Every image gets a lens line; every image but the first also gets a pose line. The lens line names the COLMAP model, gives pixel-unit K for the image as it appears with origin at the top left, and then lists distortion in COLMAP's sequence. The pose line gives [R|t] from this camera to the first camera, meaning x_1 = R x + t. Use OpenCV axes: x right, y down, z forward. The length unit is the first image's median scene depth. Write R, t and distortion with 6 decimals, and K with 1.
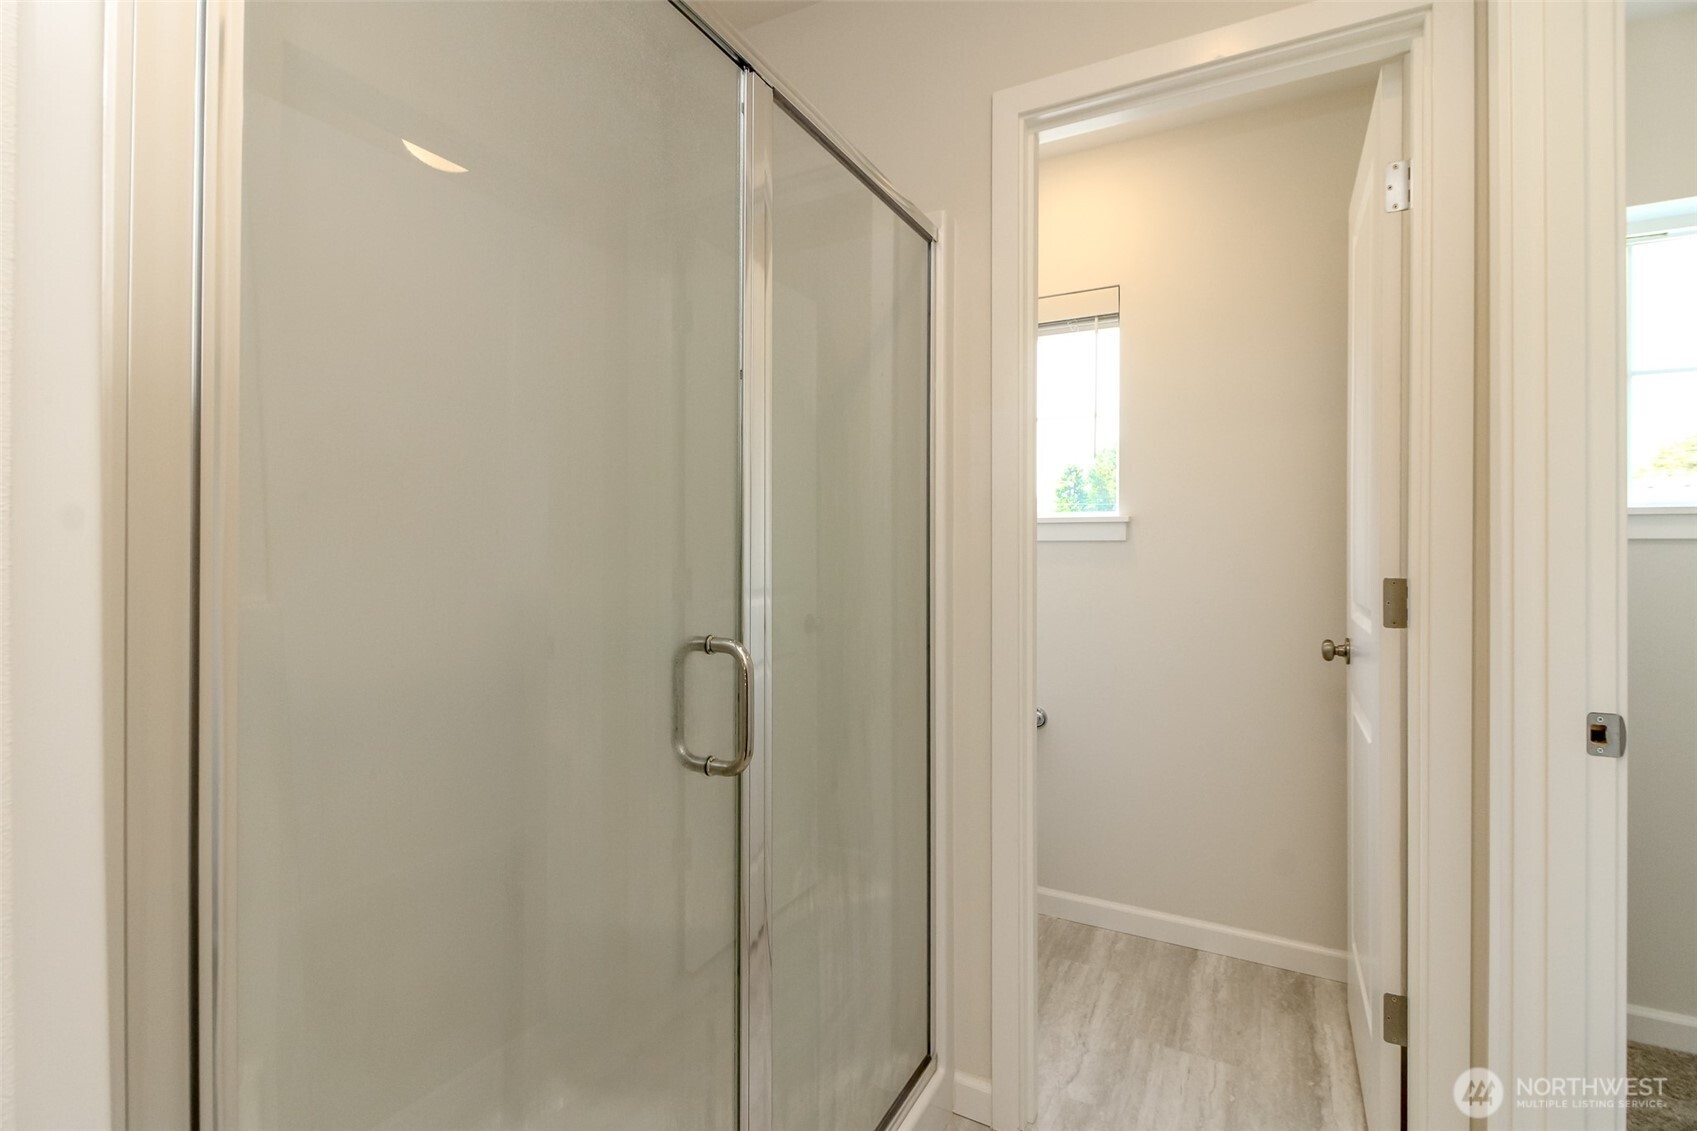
lens RADIAL K [[776.1, 0, 854.7], [0, 776.1, 561.3], [0, 0, 1]] dist [0.014966, 0.000341]
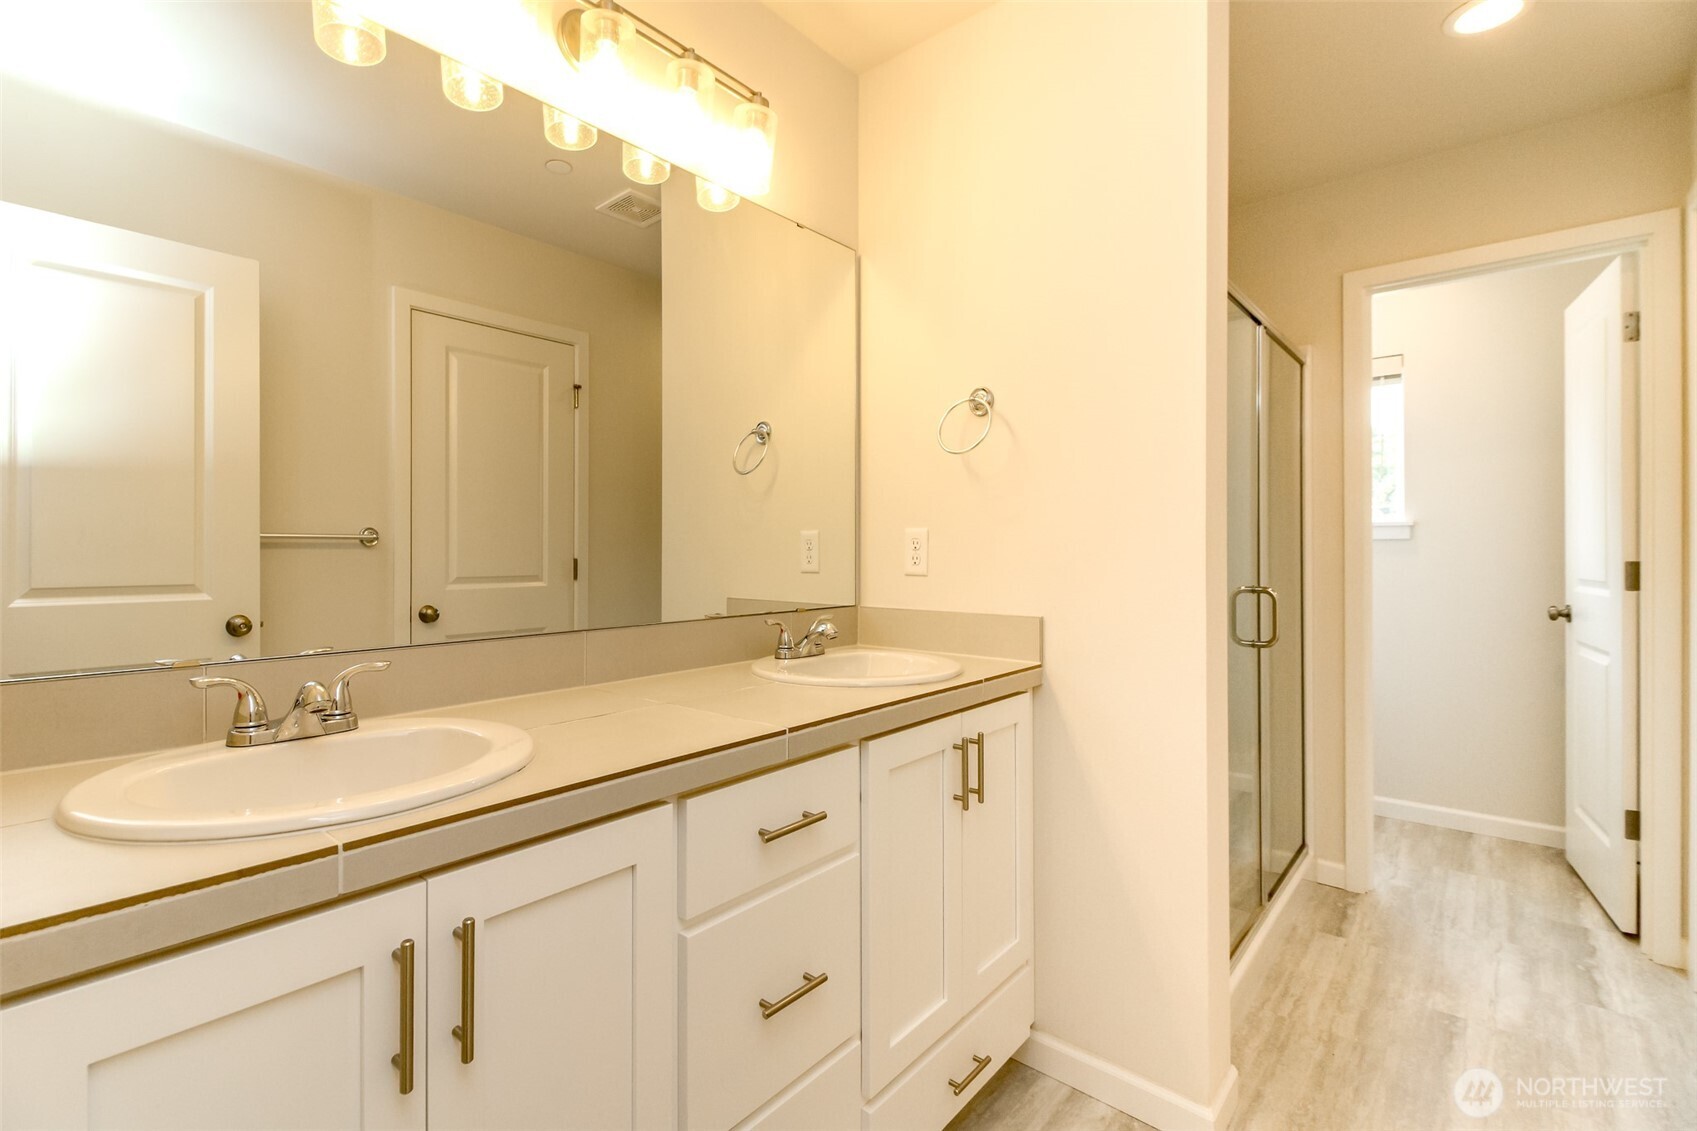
lens RADIAL K [[776.1, 0, 840.9], [0, 776.1, 561.6], [0, 0, 1]] dist [0.014966, 0.000341]
pose [[0.977777, -0.003539, -0.209619, -0.450266], [0.003783, 0.999993, 0.000759, 0.010854], [0.209614, -0.001535, 0.977783, -0.740907]]
